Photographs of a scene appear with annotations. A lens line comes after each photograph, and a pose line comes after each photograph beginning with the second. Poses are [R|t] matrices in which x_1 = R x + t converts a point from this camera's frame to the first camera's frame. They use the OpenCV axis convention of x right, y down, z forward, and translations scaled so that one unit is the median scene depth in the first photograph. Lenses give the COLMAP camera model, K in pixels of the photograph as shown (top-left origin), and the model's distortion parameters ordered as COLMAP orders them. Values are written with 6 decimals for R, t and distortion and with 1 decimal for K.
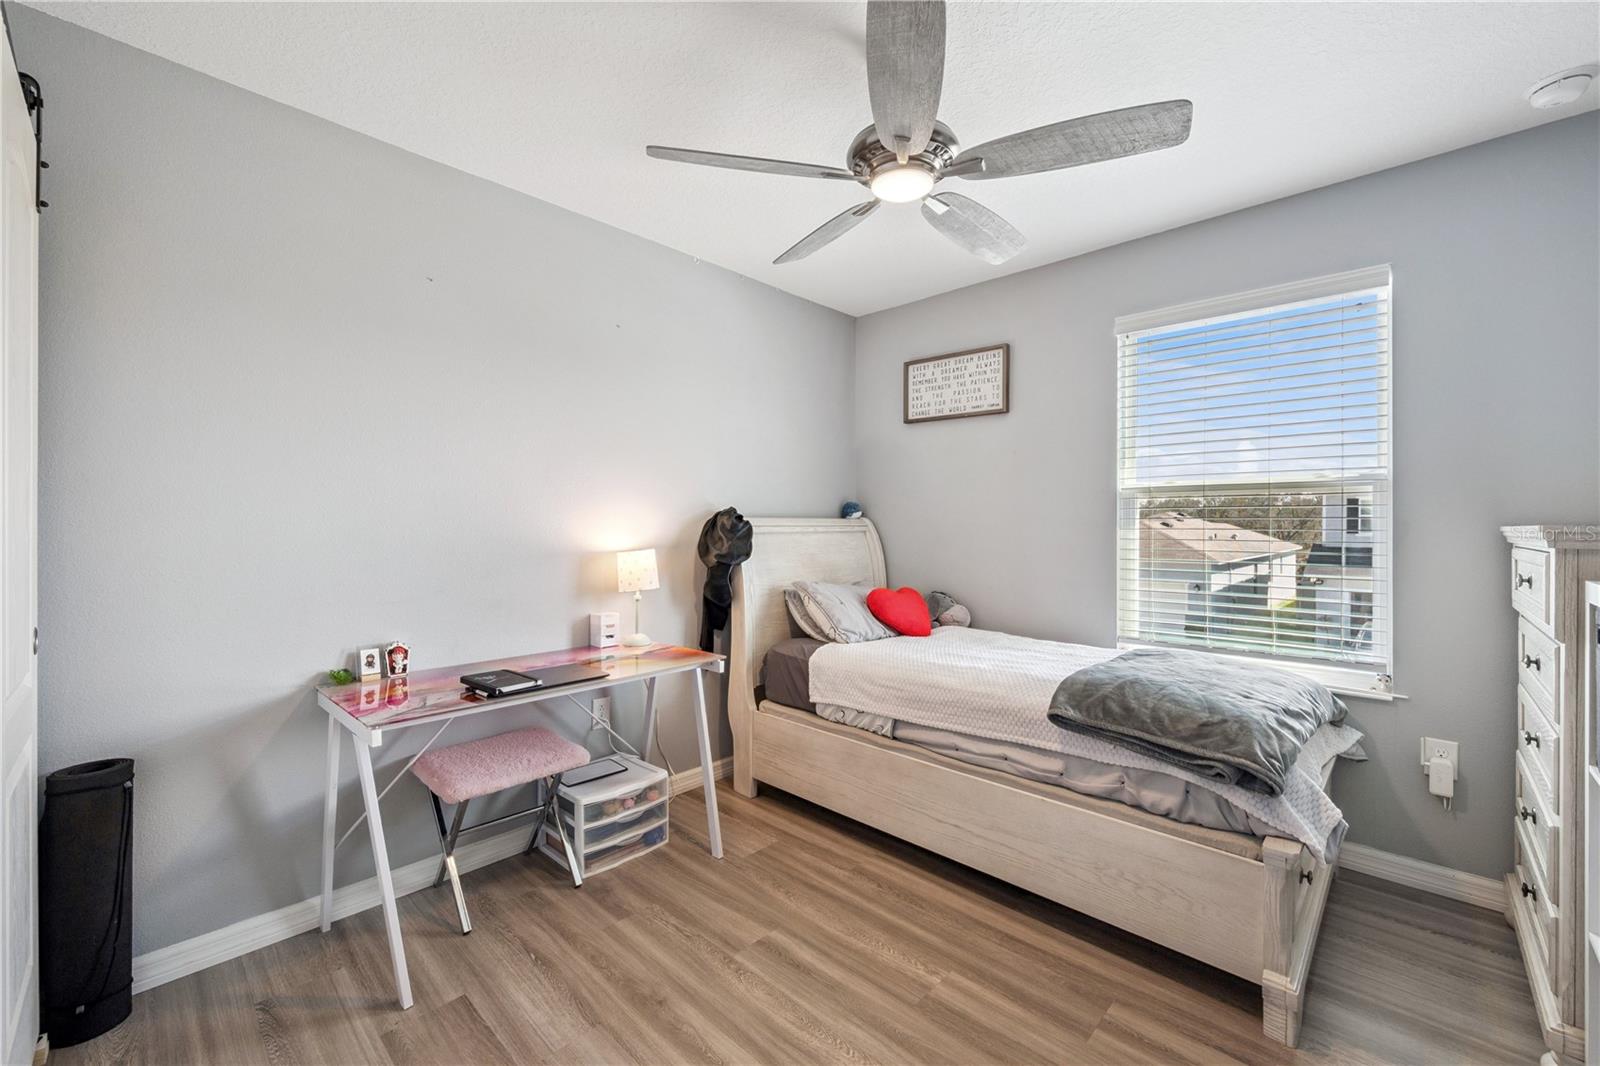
lens RADIAL K [[664.2, 0, 806.2], [0, 664.2, 527.2], [0, 0, 1]] dist [-0.000386, -0.001303]
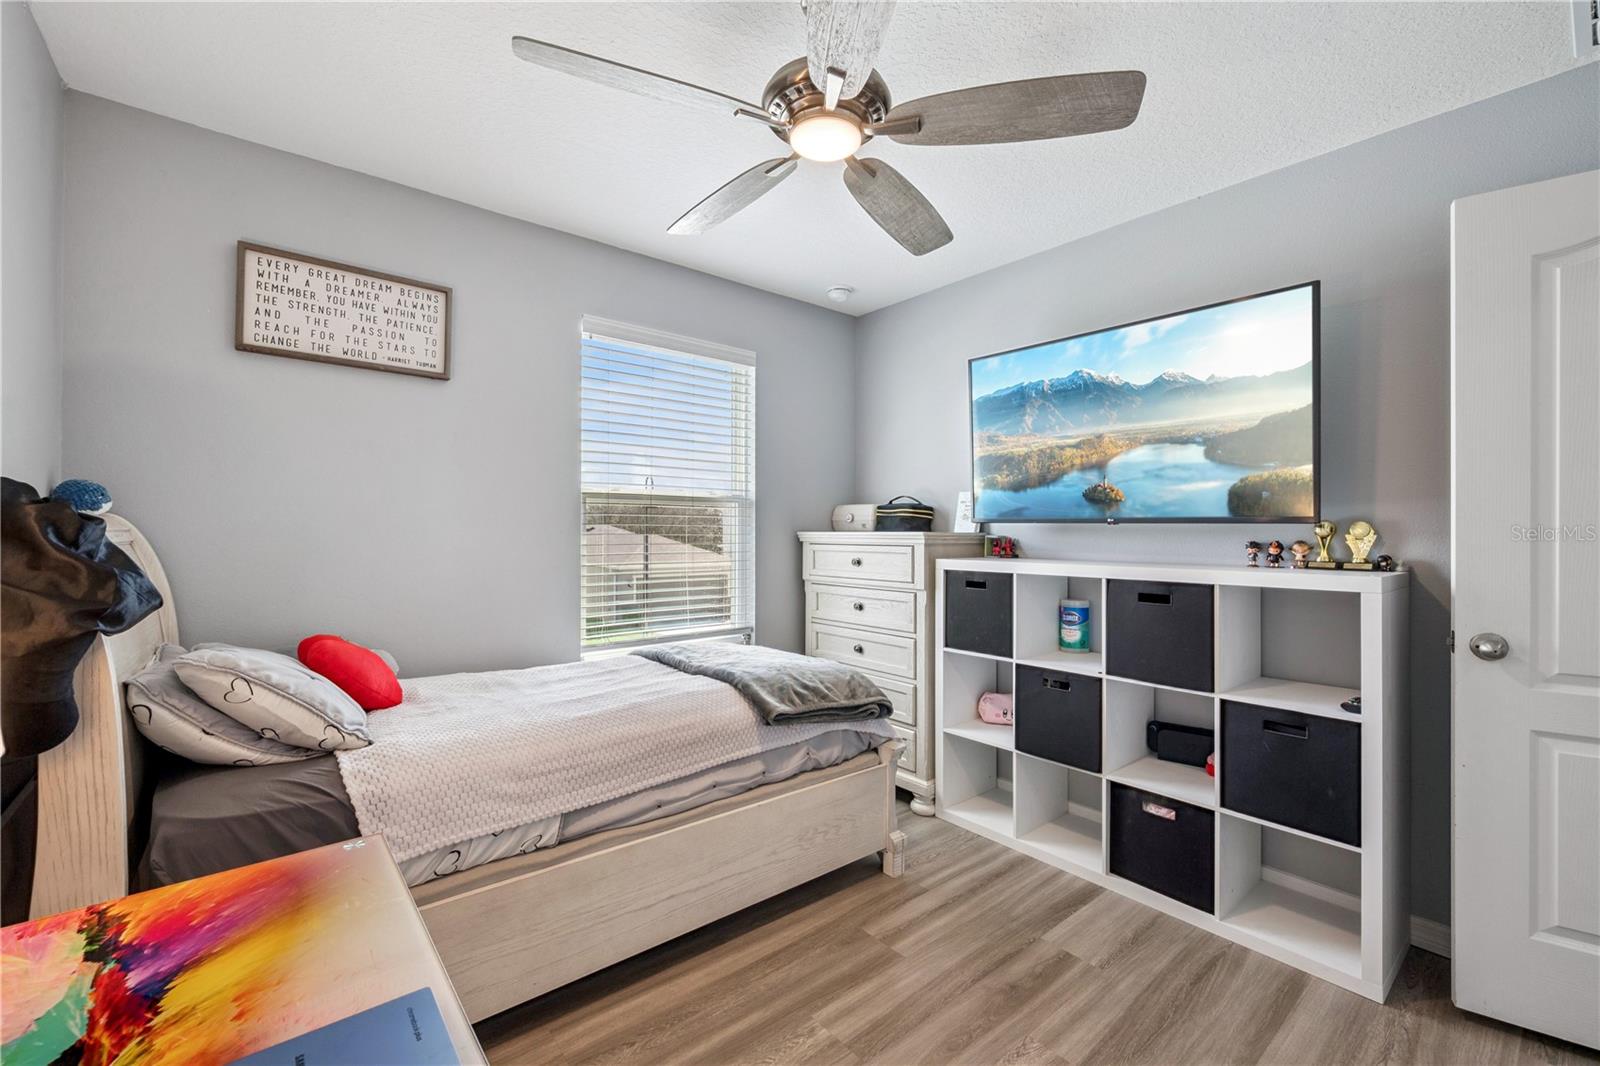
lens RADIAL K [[664.2, 0, 799.0], [0, 664.2, 530.4], [0, 0, 1]] dist [-0.000386, -0.001303]
pose [[0.110075, 0.002542, 0.993920, -0.522439], [0.000422, 0.999997, -0.002604, -0.001609], [-0.993923, 0.000706, 0.110074, 0.683820]]
